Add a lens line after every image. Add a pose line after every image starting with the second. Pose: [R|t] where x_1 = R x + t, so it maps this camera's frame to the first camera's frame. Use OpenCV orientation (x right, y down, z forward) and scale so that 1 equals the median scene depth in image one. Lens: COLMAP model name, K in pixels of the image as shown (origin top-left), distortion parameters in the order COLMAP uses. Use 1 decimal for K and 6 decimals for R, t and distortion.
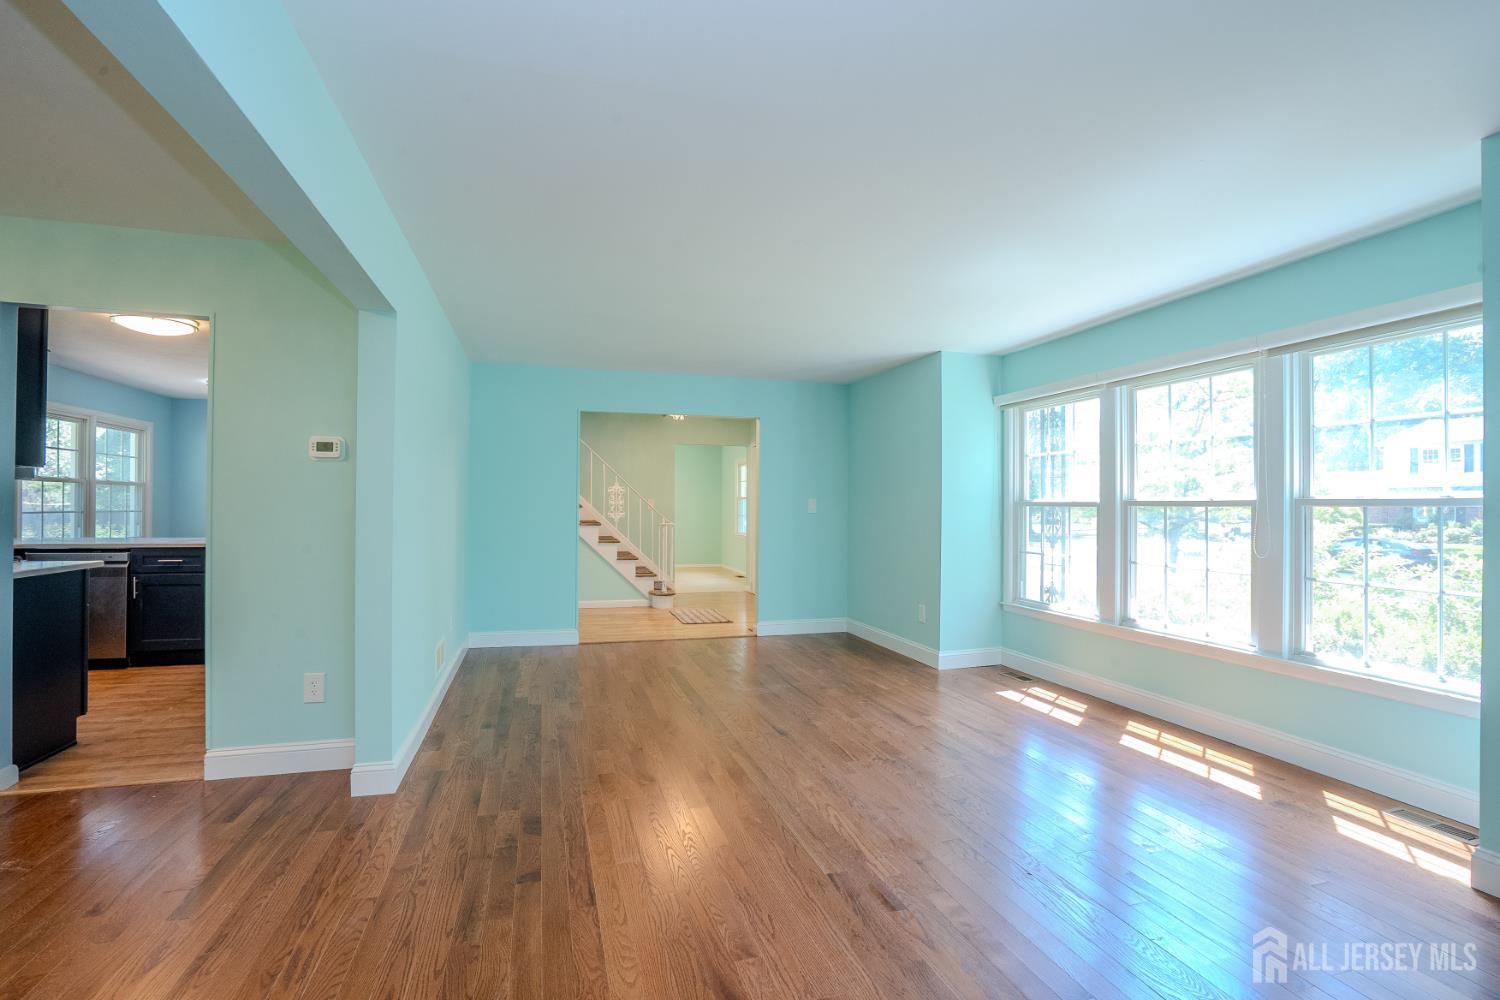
lens RADIAL K [[688.0, 0, 745.9], [0, 688.0, 498.4], [0, 0, 1]] dist [-0.052719, 0.019237]
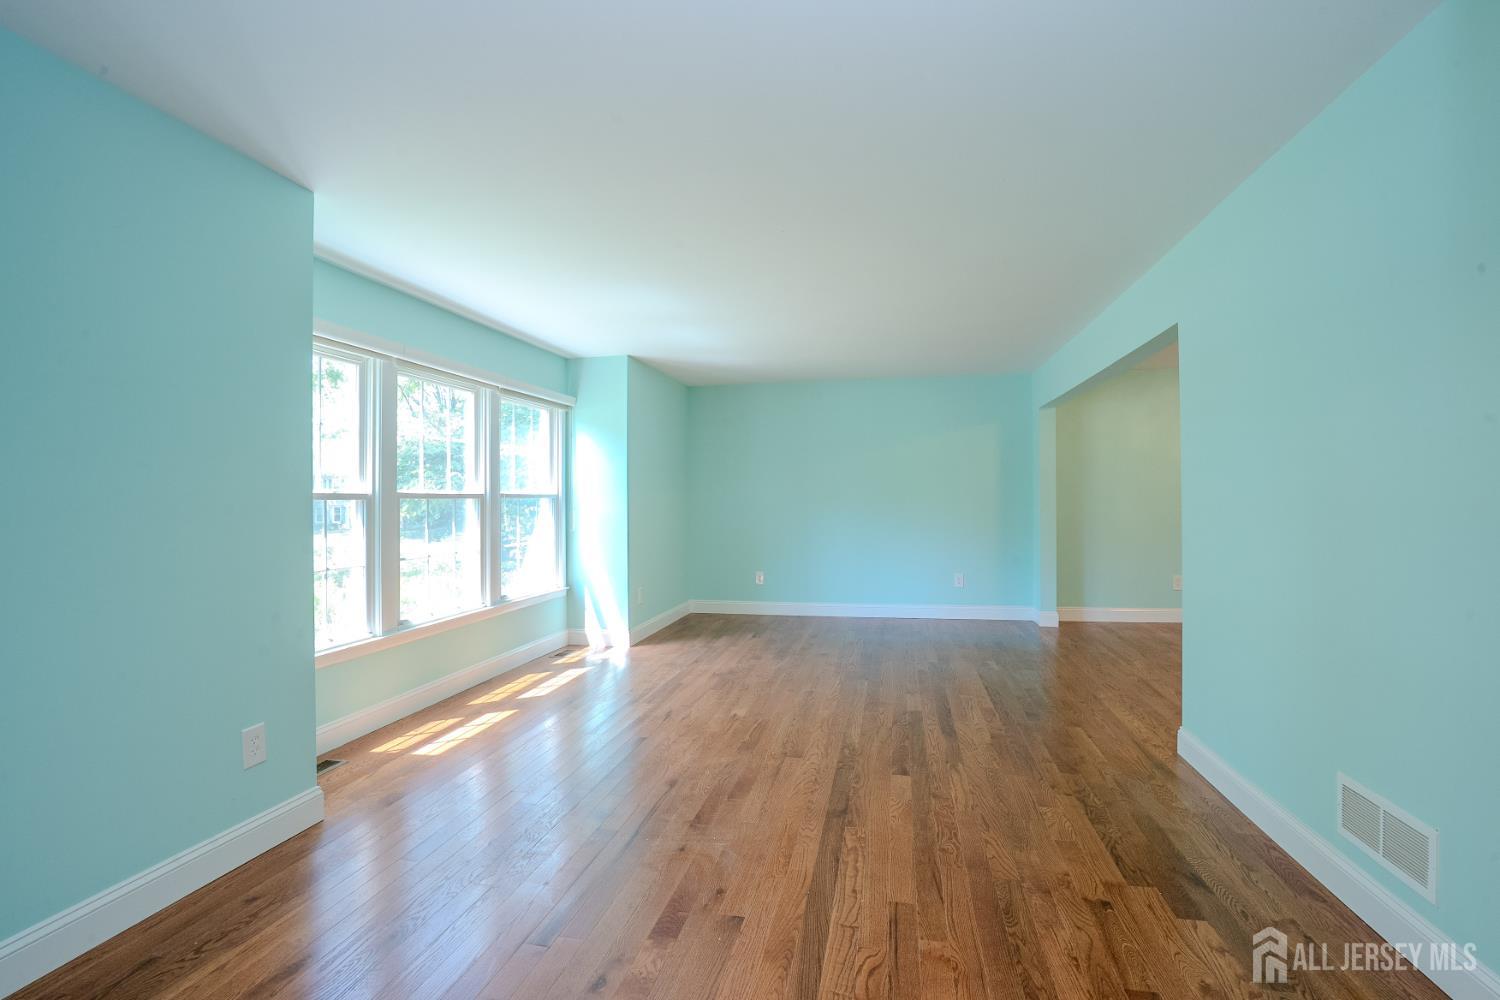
lens RADIAL K [[688.0, 0, 743.1], [0, 688.0, 496.4], [0, 0, 1]] dist [-0.052719, 0.019237]
pose [[-0.873825, -0.000761, 0.486240, -0.287195], [-0.005876, 0.999942, -0.008995, 0.013706], [-0.486205, -0.010717, -0.873779, 1.559655]]
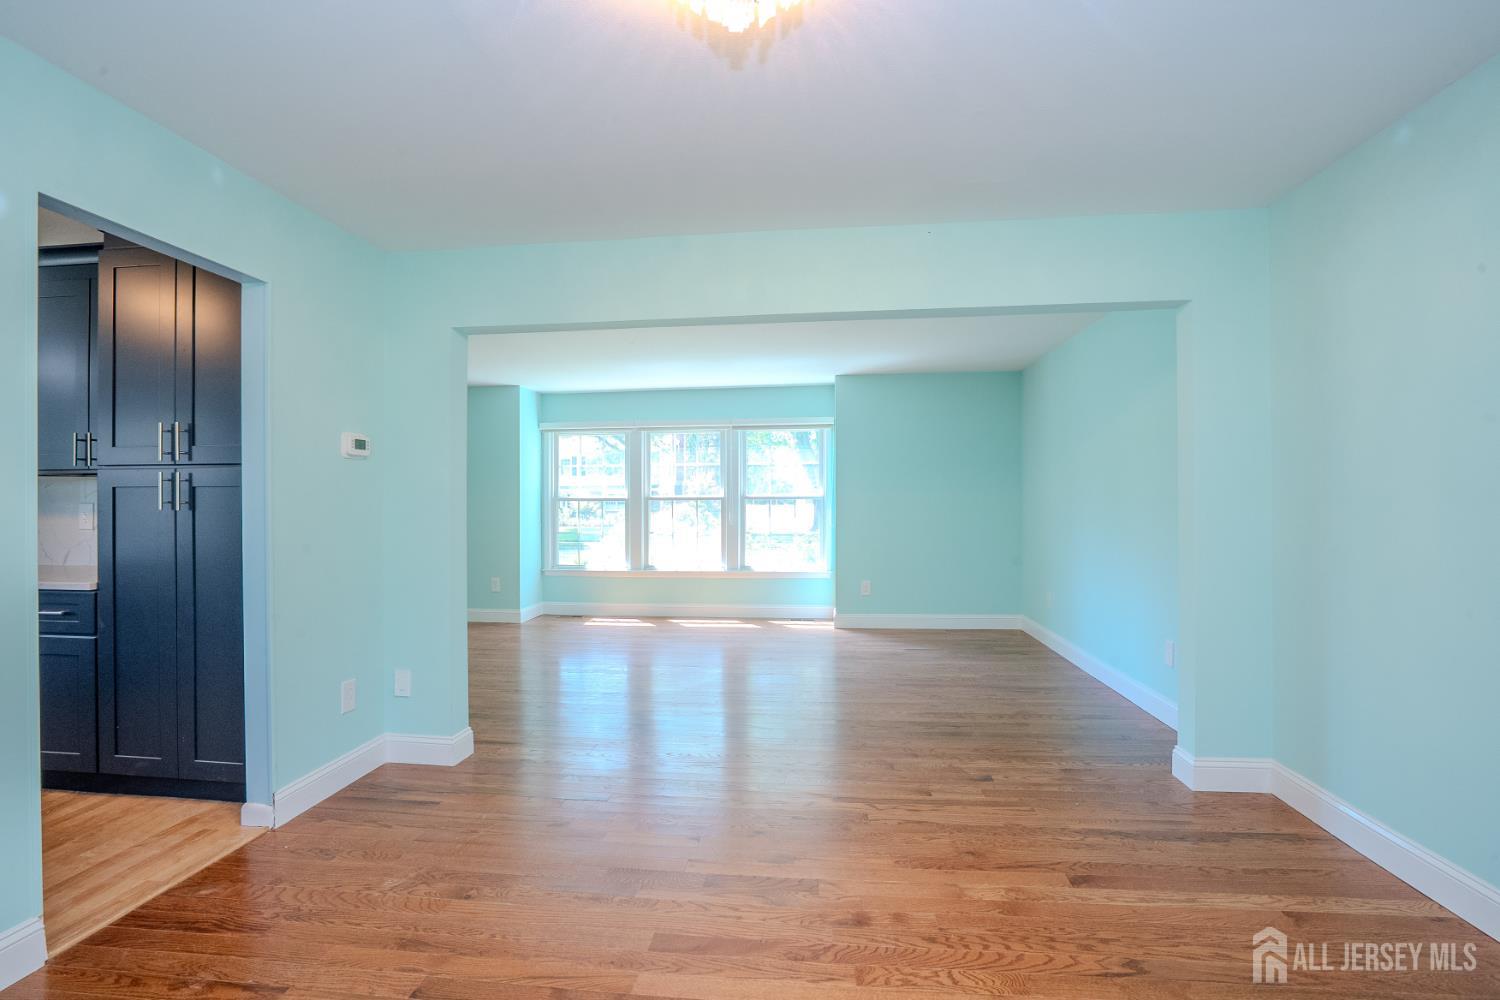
lens RADIAL K [[688.0, 0, 735.0], [0, 688.0, 499.1], [0, 0, 1]] dist [-0.052719, 0.019237]
pose [[0.408879, -0.005425, 0.912572, -0.936766], [-0.002963, 0.999969, 0.007272, -0.004922], [-0.912584, -0.005677, 0.408851, 0.079816]]
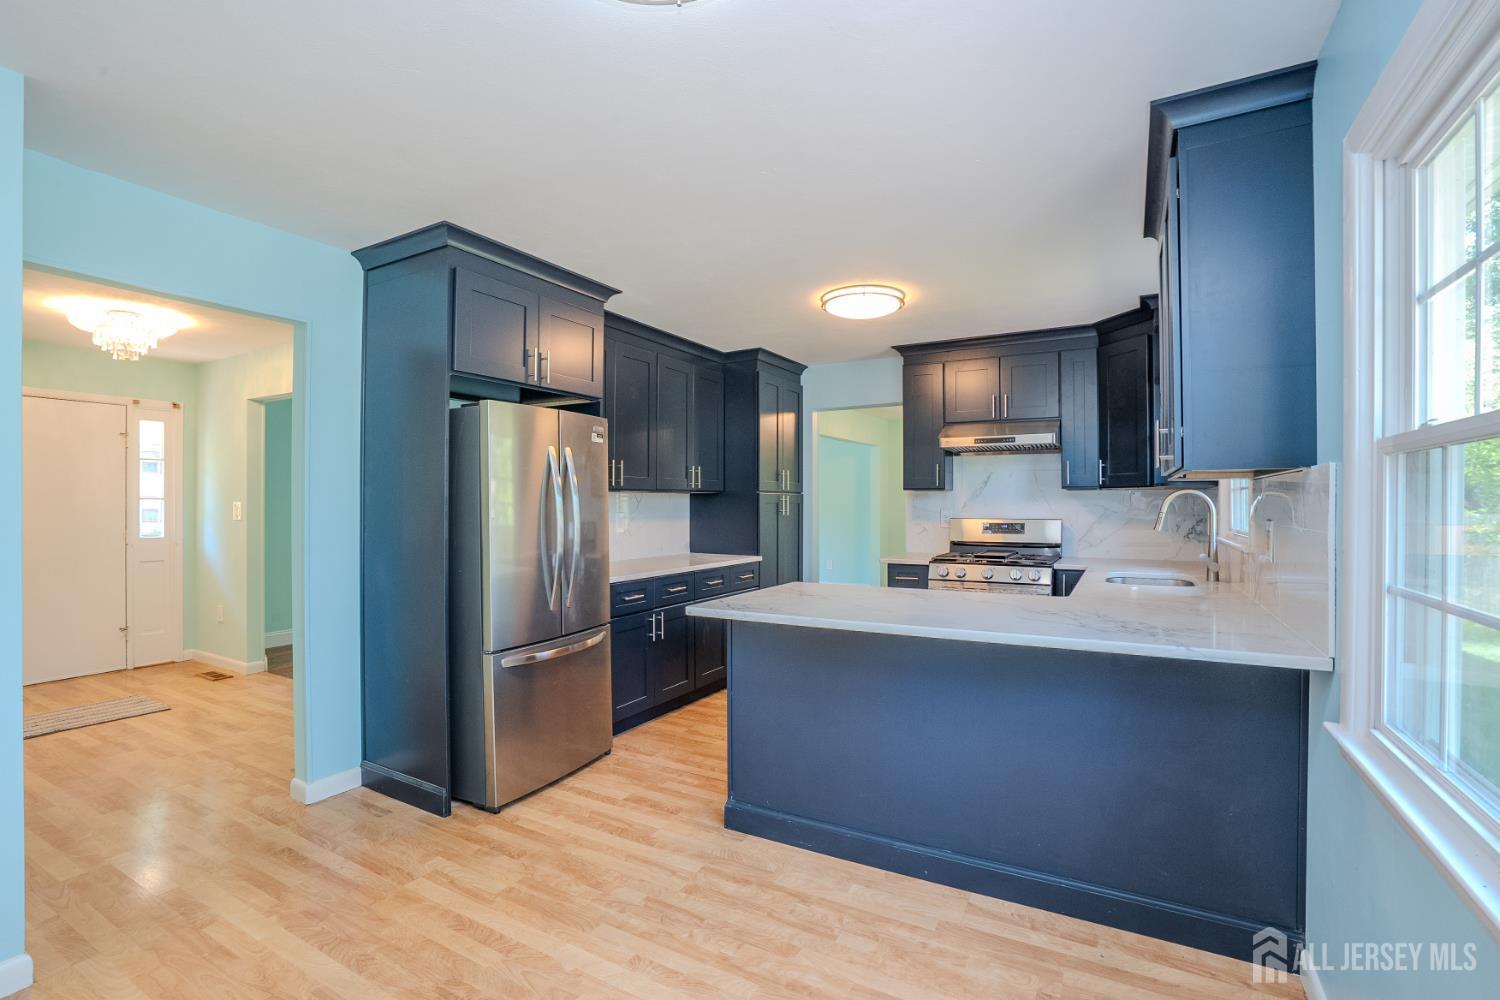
lens RADIAL K [[688.0, 0, 752.5], [0, 688.0, 502.9], [0, 0, 1]] dist [-0.052719, 0.019237]
pose [[-0.698770, -0.007399, 0.715308, -1.444908], [-0.014209, 0.999893, -0.003538, -0.007152], [-0.715205, -0.012637, -0.698801, 1.749090]]
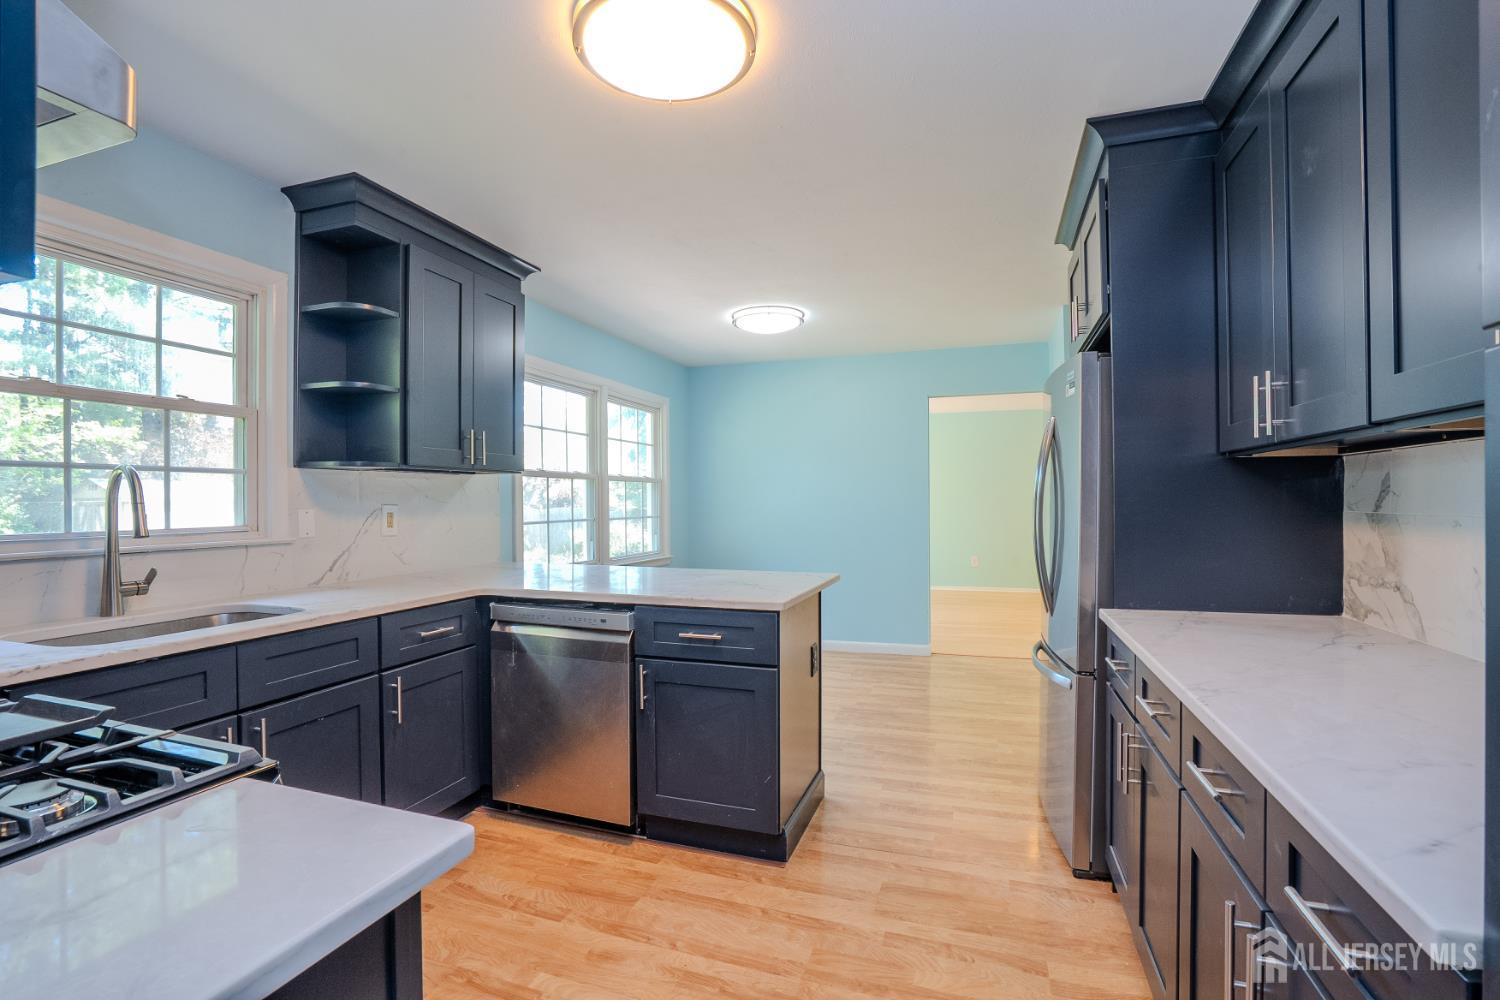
lens RADIAL K [[688.0, 0, 751.7], [0, 688.0, 496.5], [0, 0, 1]] dist [-0.052719, 0.019237]
pose [[0.818634, -0.014251, -0.574139, -0.633502], [0.017968, 0.999838, 0.000802, -0.003390], [0.574035, -0.010973, 0.818757, 0.719080]]
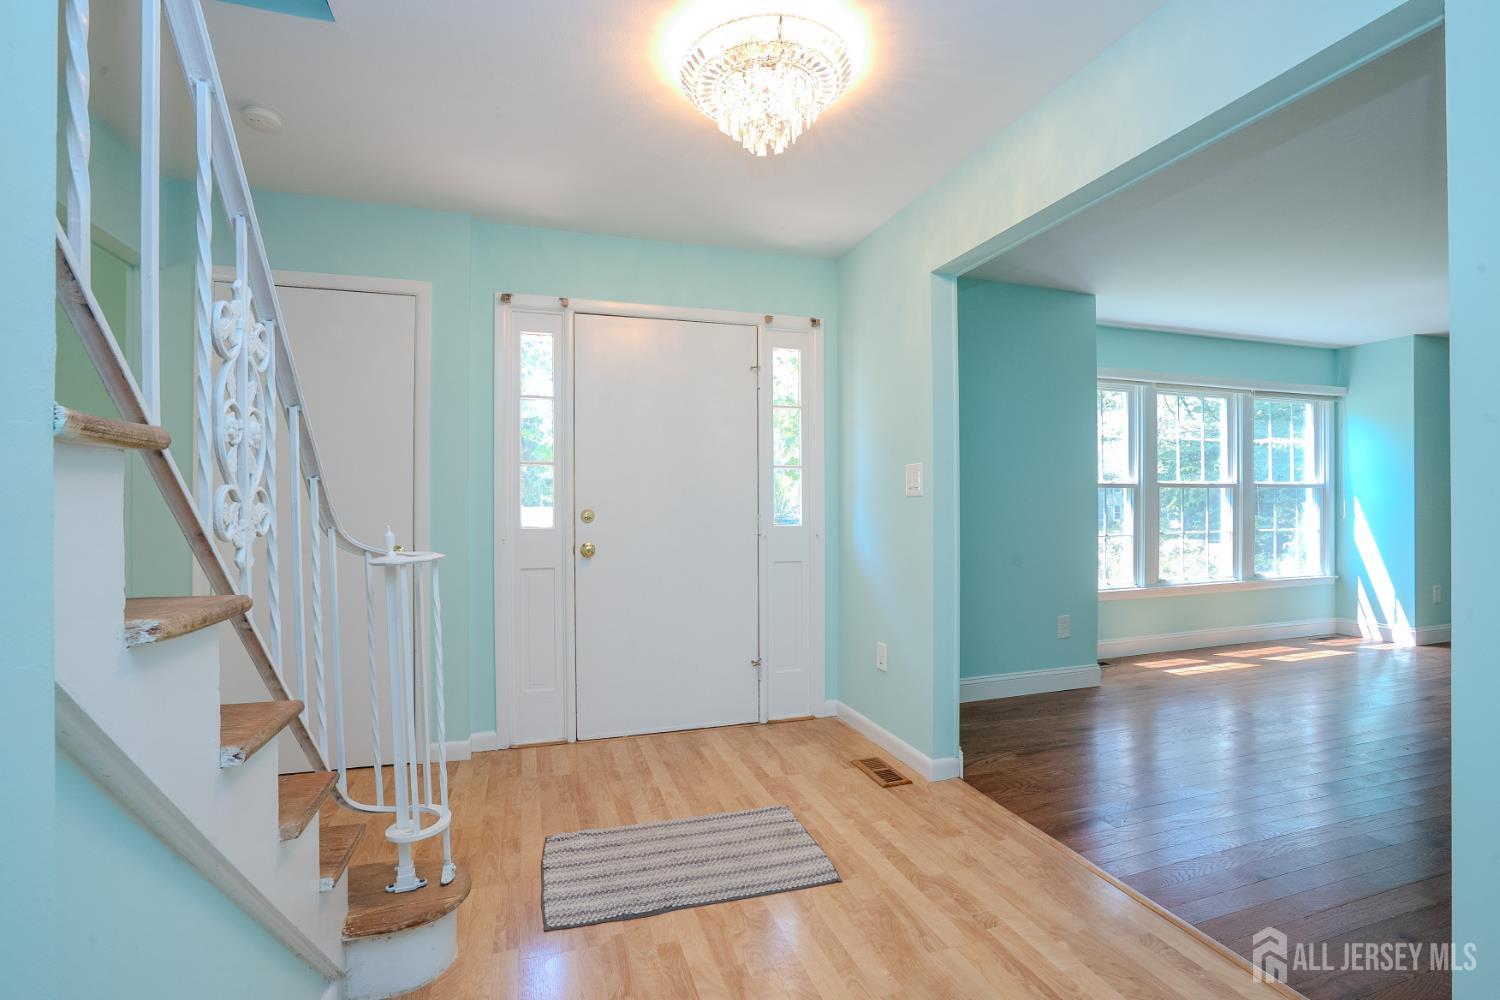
lens RADIAL K [[688.0, 0, 744.2], [0, 688.0, 502.6], [0, 0, 1]] dist [-0.052719, 0.019237]
pose [[-0.017782, -0.008593, 0.999805, -0.632532], [-0.008497, 0.999928, 0.008443, 0.034167], [-0.999806, -0.008345, -0.017854, 1.748498]]
